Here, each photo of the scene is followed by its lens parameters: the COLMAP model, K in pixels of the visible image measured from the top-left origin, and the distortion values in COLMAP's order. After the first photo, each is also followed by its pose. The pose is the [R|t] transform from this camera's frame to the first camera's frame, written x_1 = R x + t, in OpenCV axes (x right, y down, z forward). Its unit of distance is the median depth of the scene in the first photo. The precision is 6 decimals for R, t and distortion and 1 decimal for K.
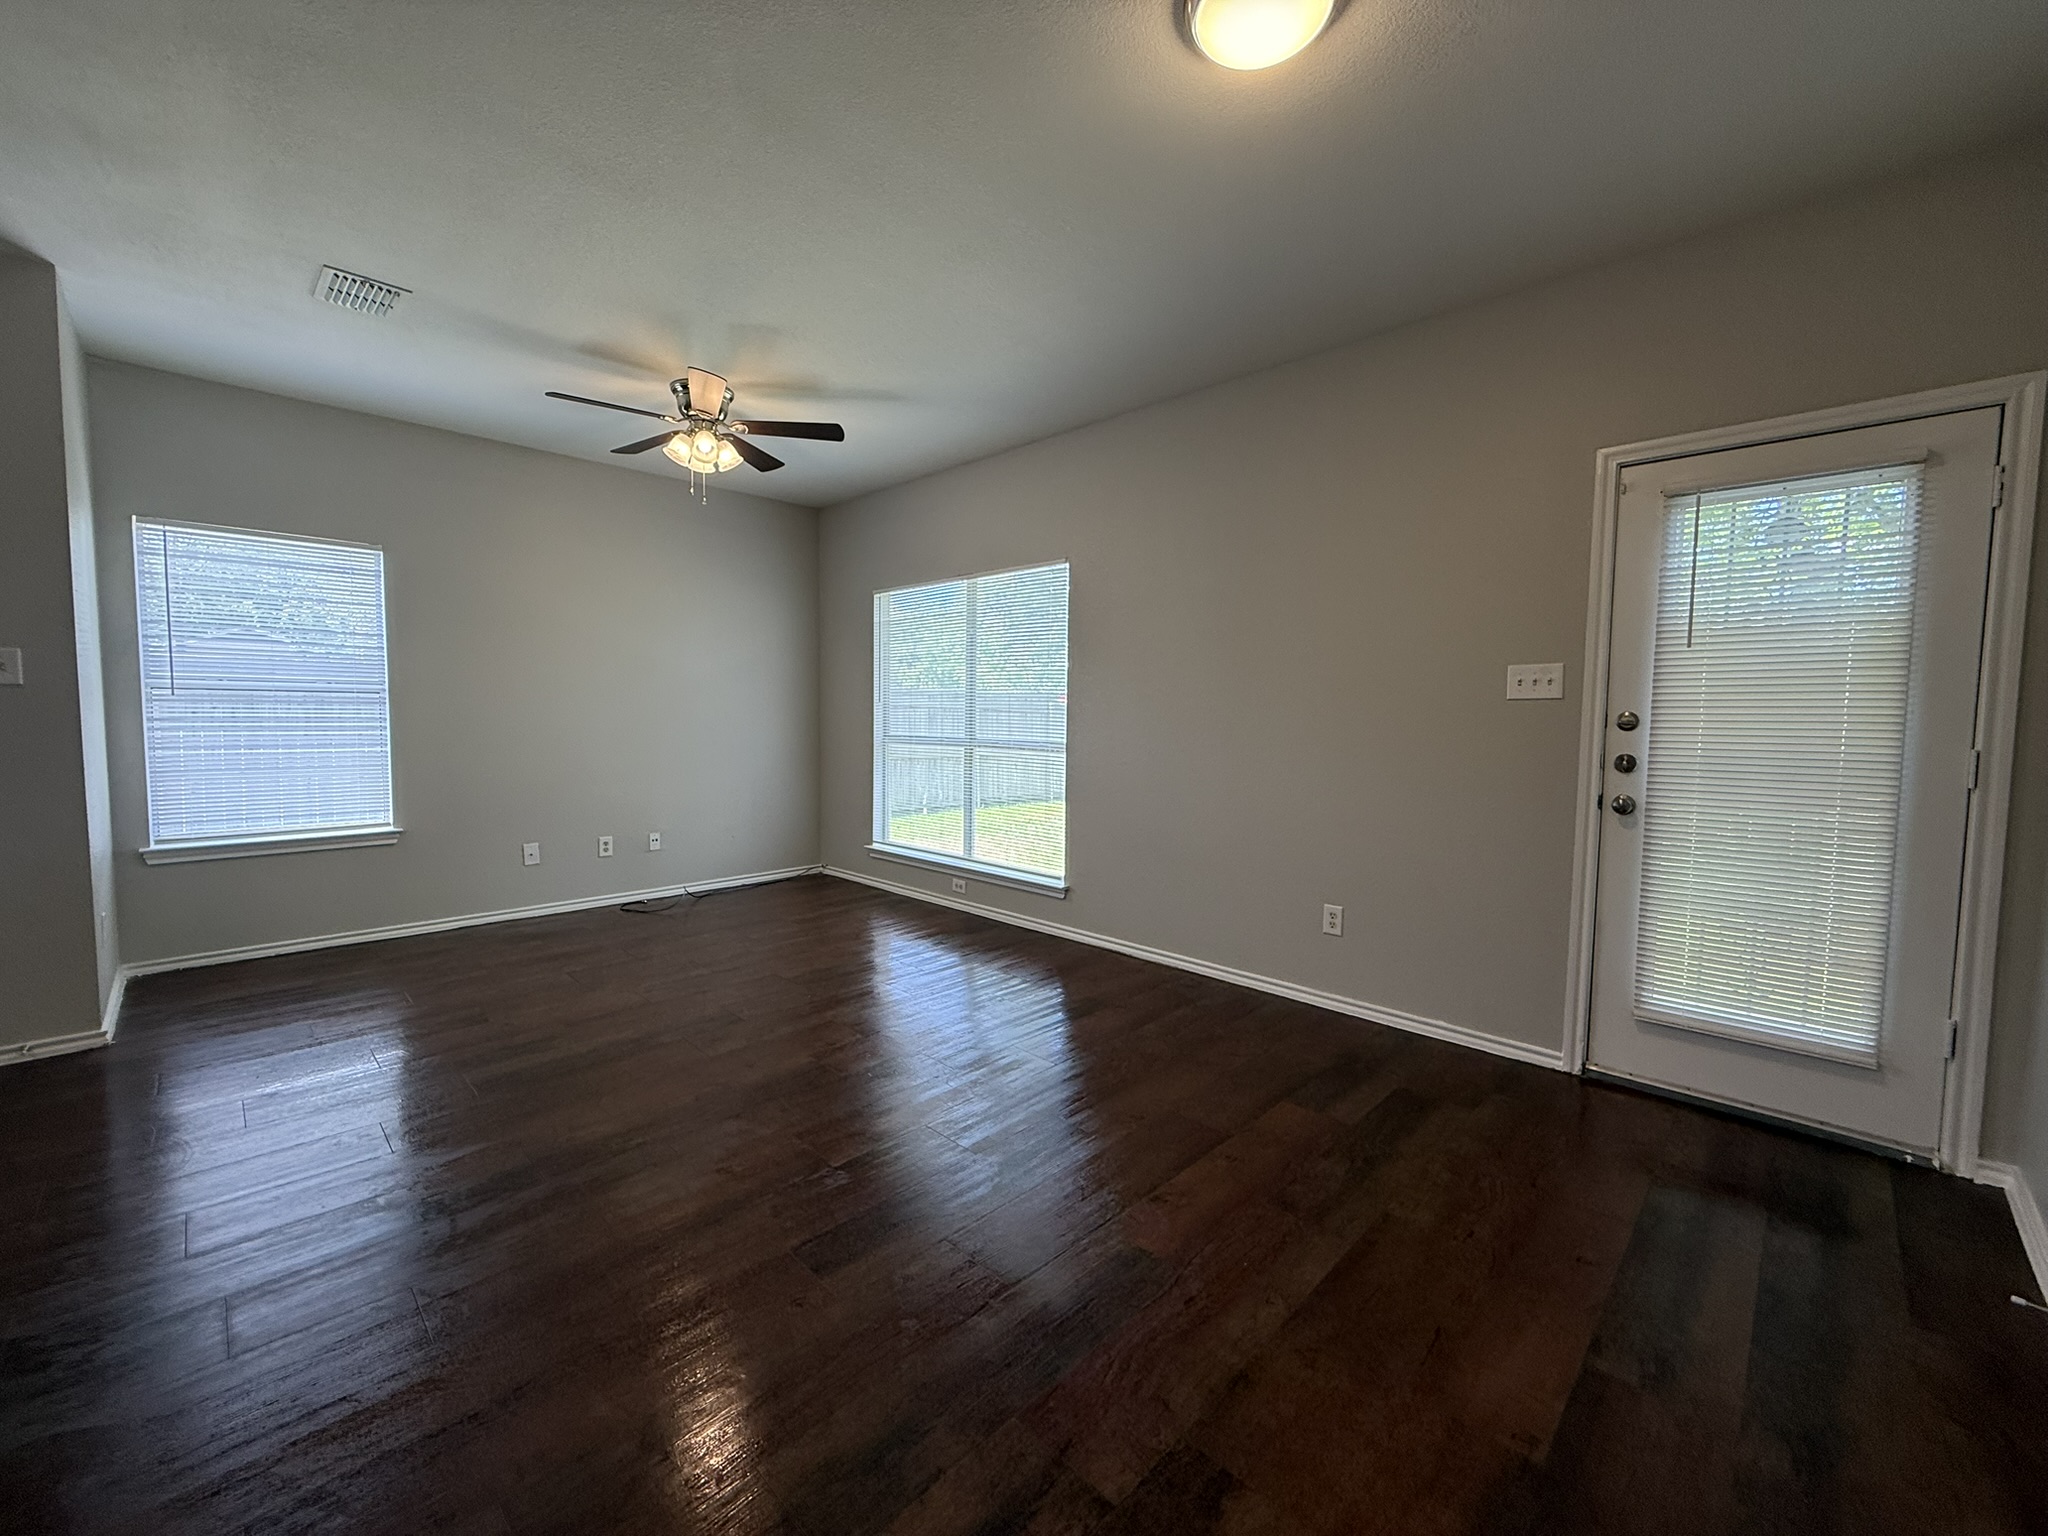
lens RADIAL K [[812.9, 0, 1015.9], [0, 812.9, 765.4], [0, 0, 1]] dist [-0.000490, -0.000252]
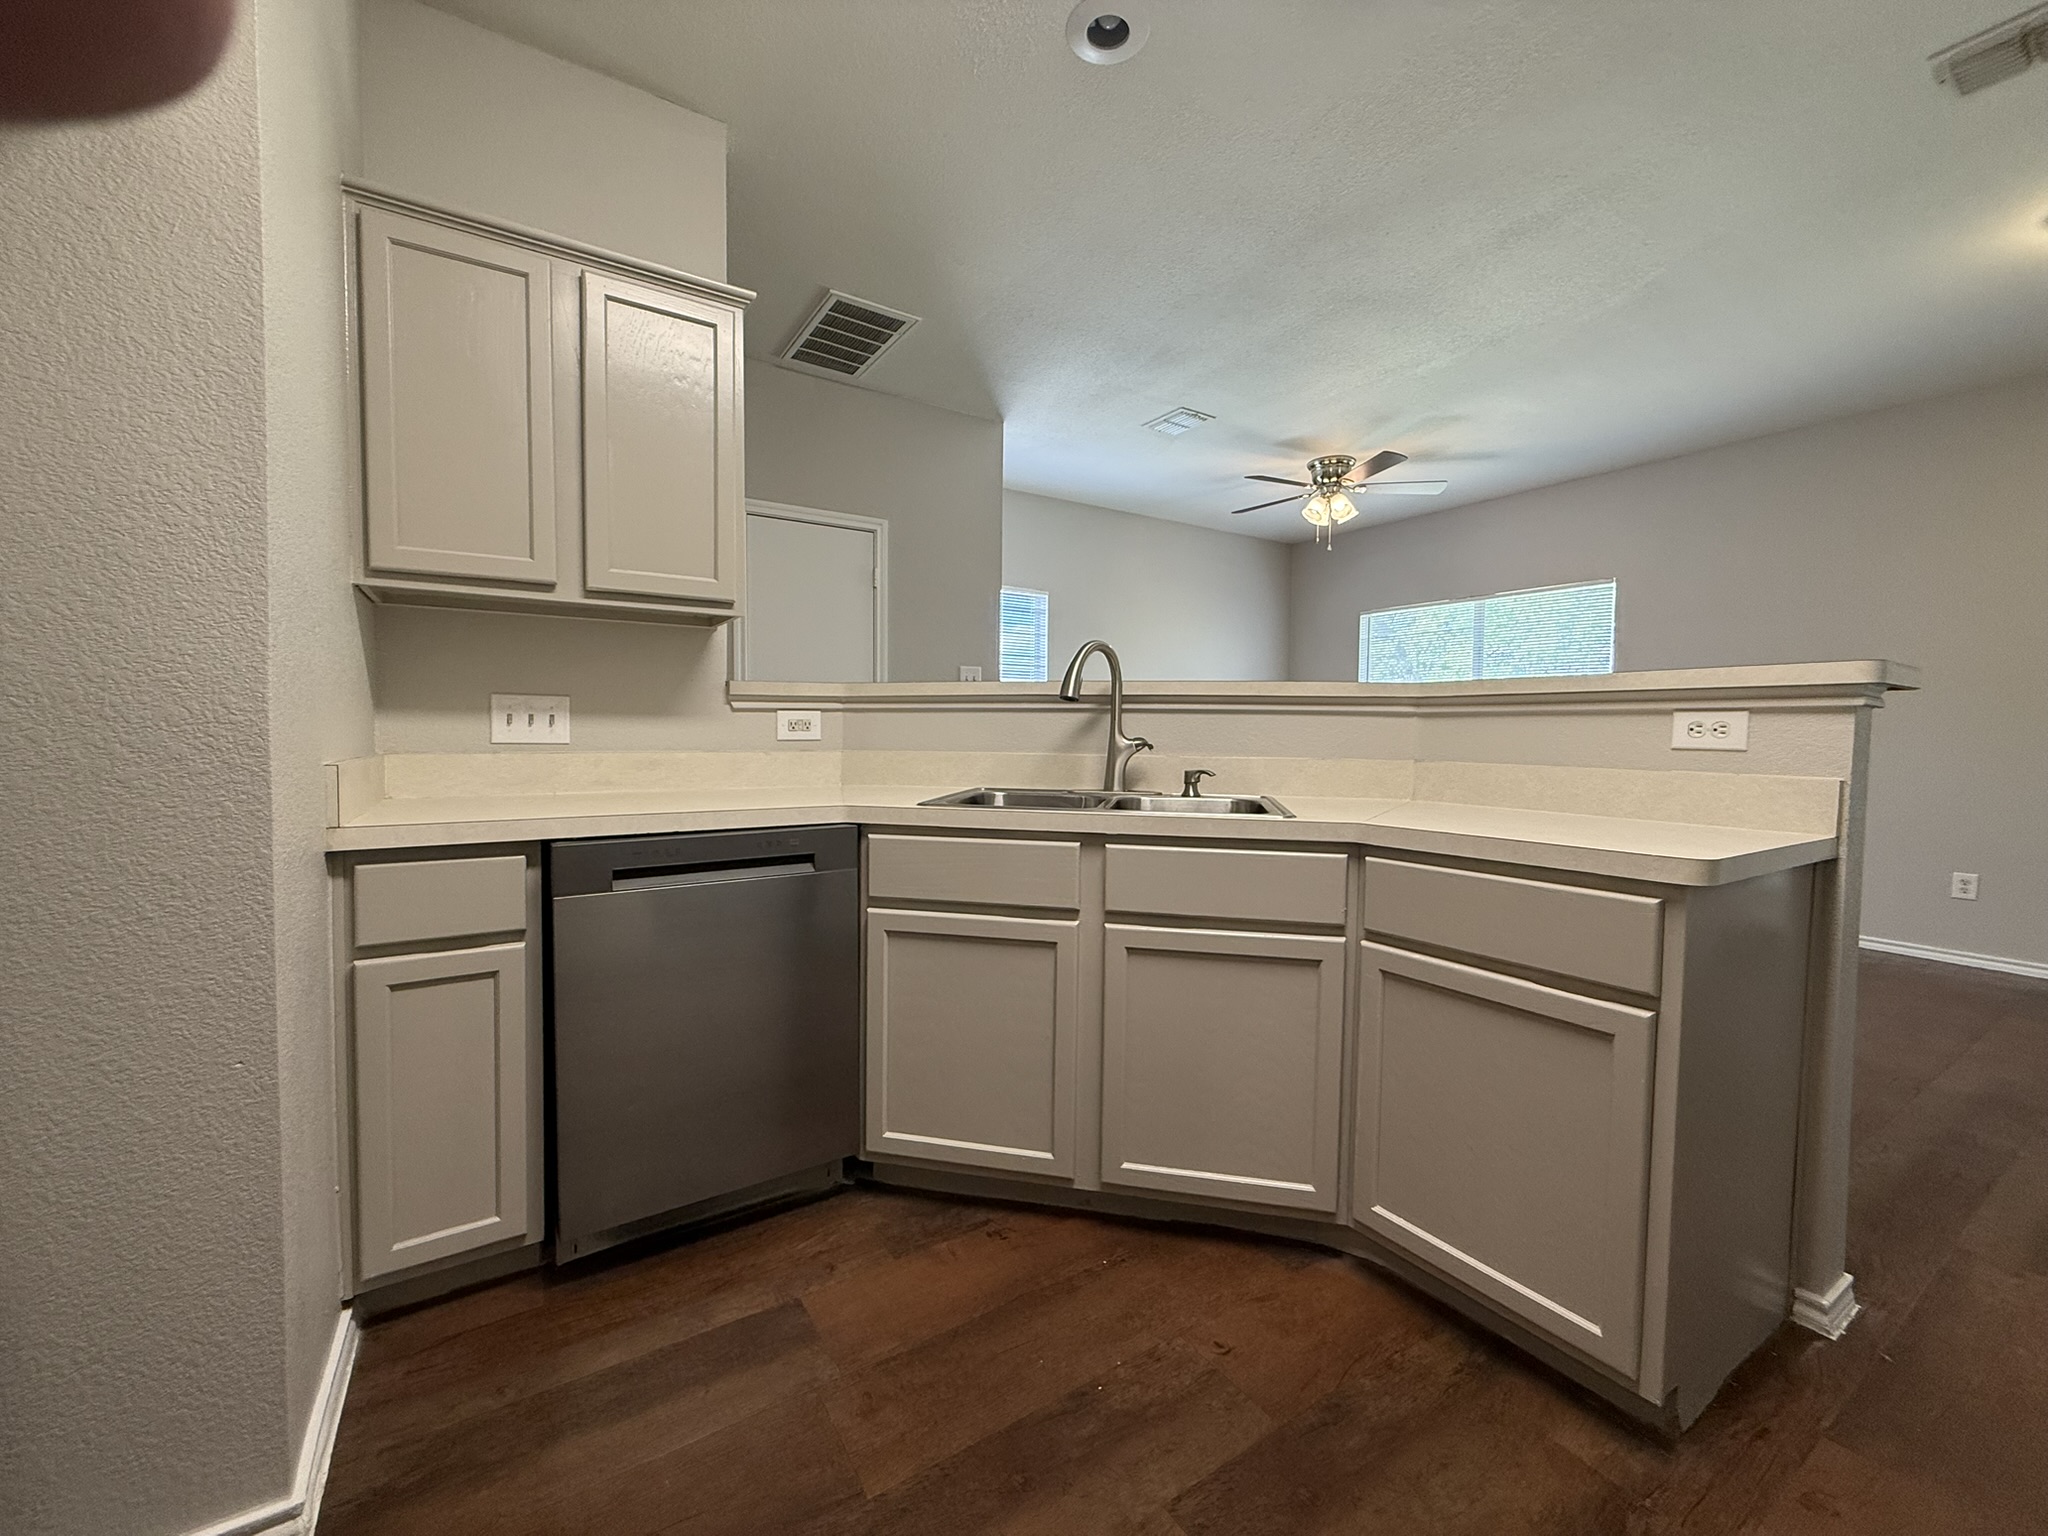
lens RADIAL K [[816.0, 0, 1017.2], [0, 816.0, 763.4], [0, 0, 1]] dist [0.001937, -0.000235]
pose [[0.976148, 0.007061, -0.216992, -0.571463], [-0.012928, 0.999588, -0.025630, 0.056323], [0.216722, 0.027823, 0.975837, -0.355794]]
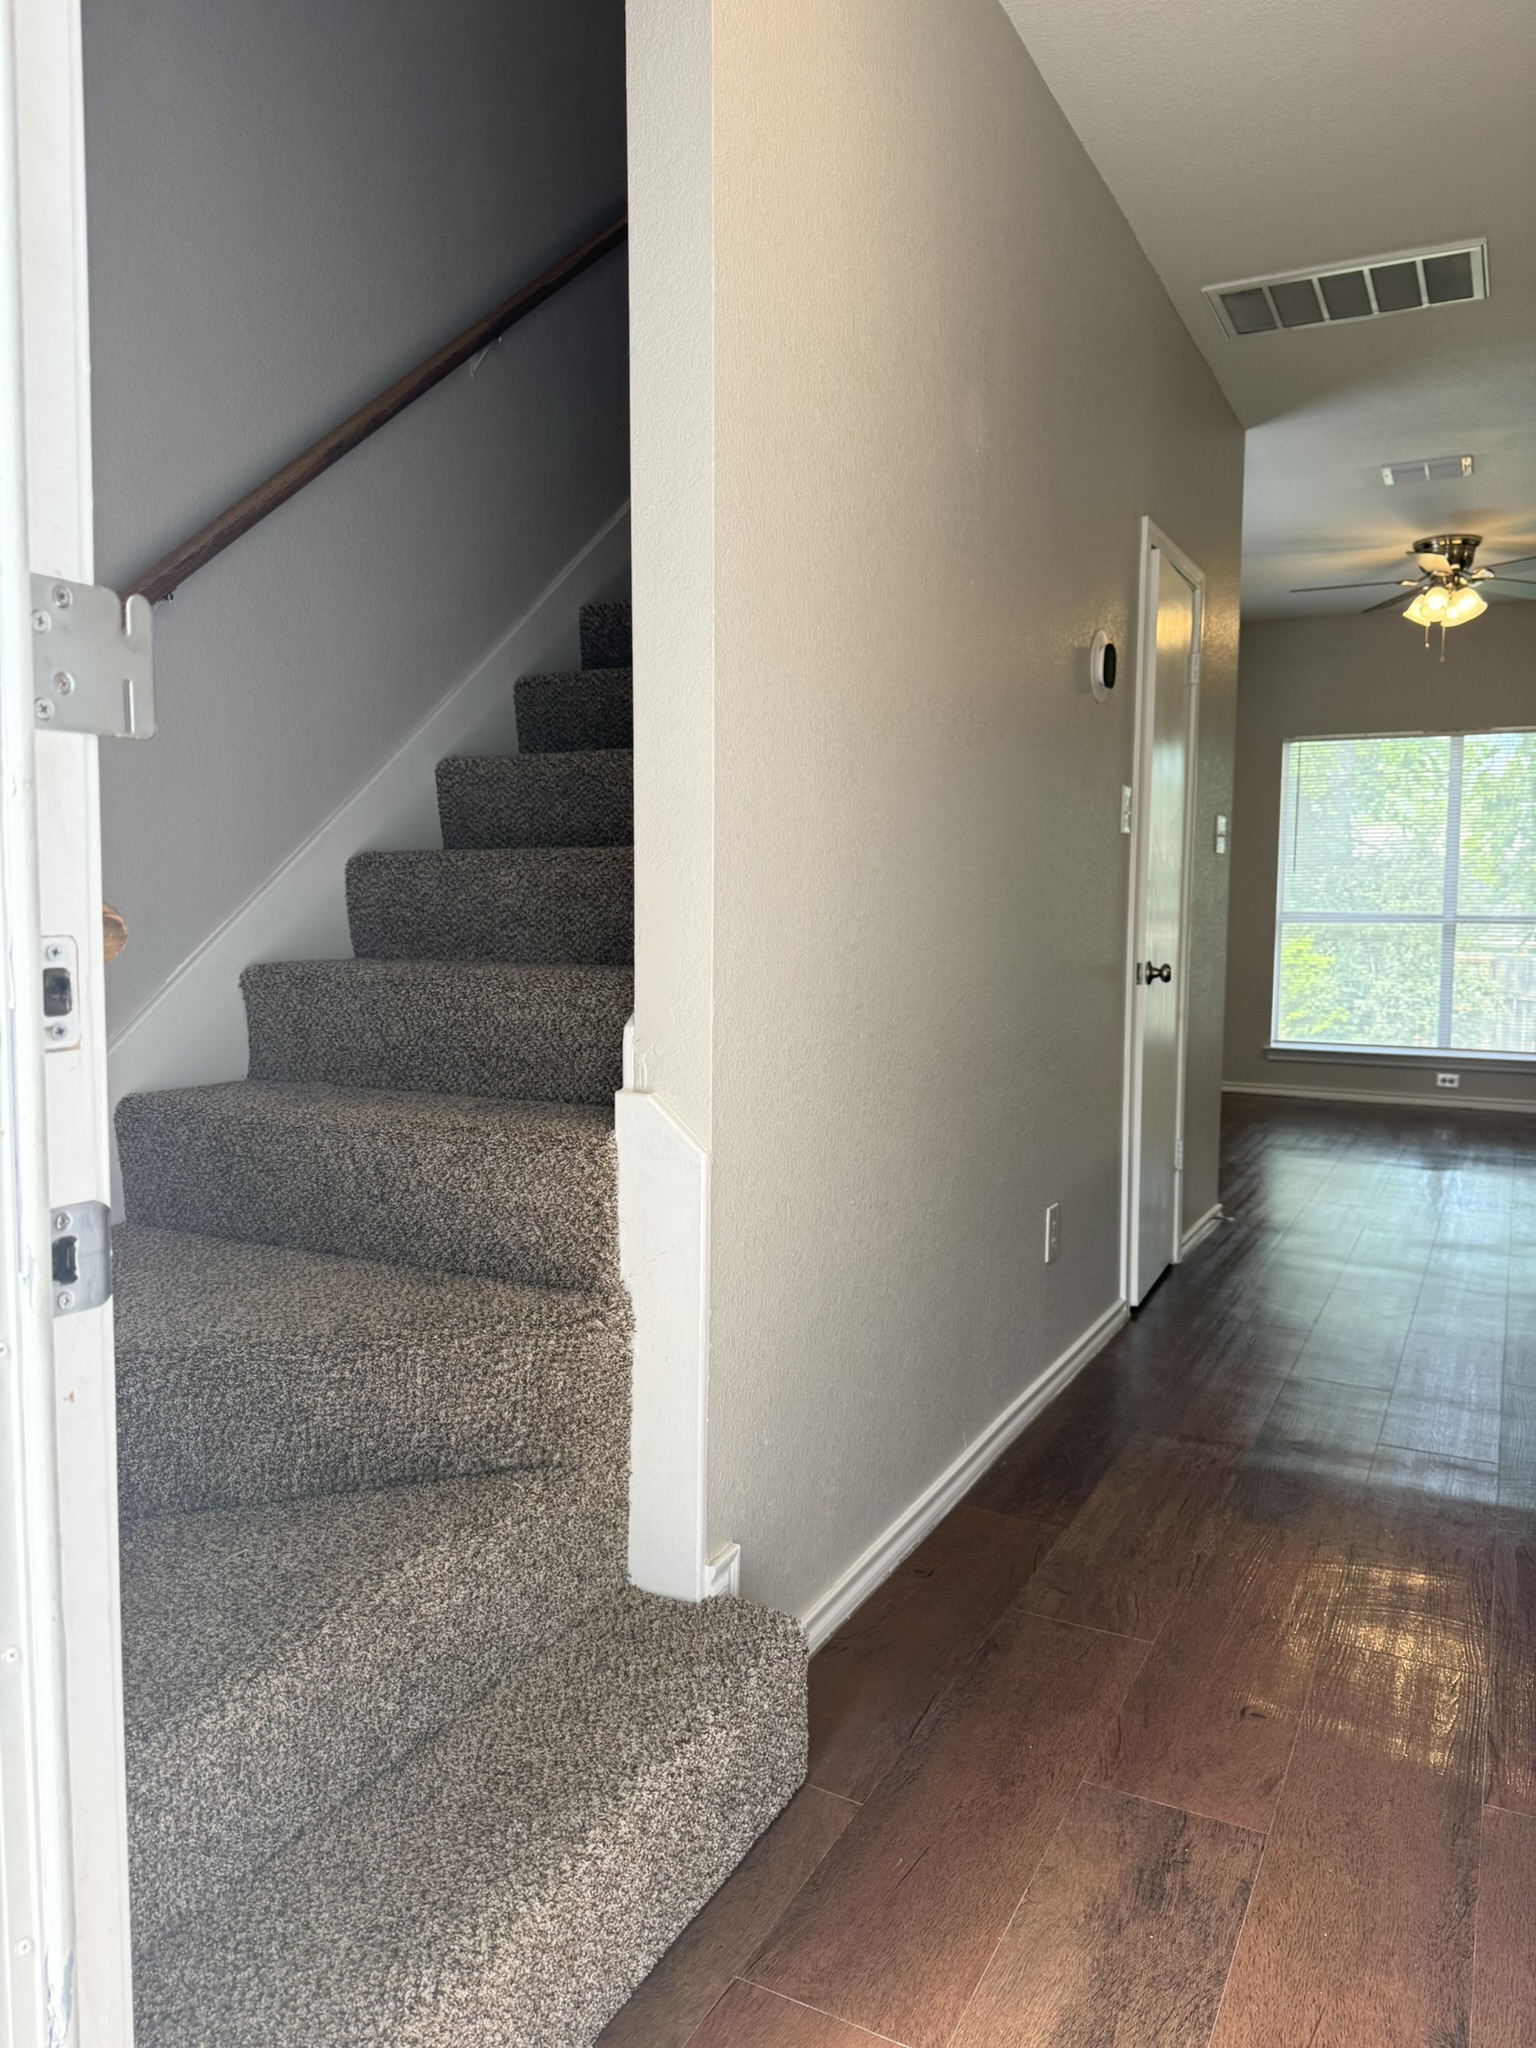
lens RADIAL K [[1449.8, 0, 768.0], [0, 1449.8, 1024.0], [0, 0, 1]] dist [0.003106, 0.000610]
pose [[0.953254, -0.027288, 0.300934, -1.615823], [0.020133, 0.999437, 0.026851, 0.038193], [-0.301497, -0.019537, 0.953267, -0.375821]]
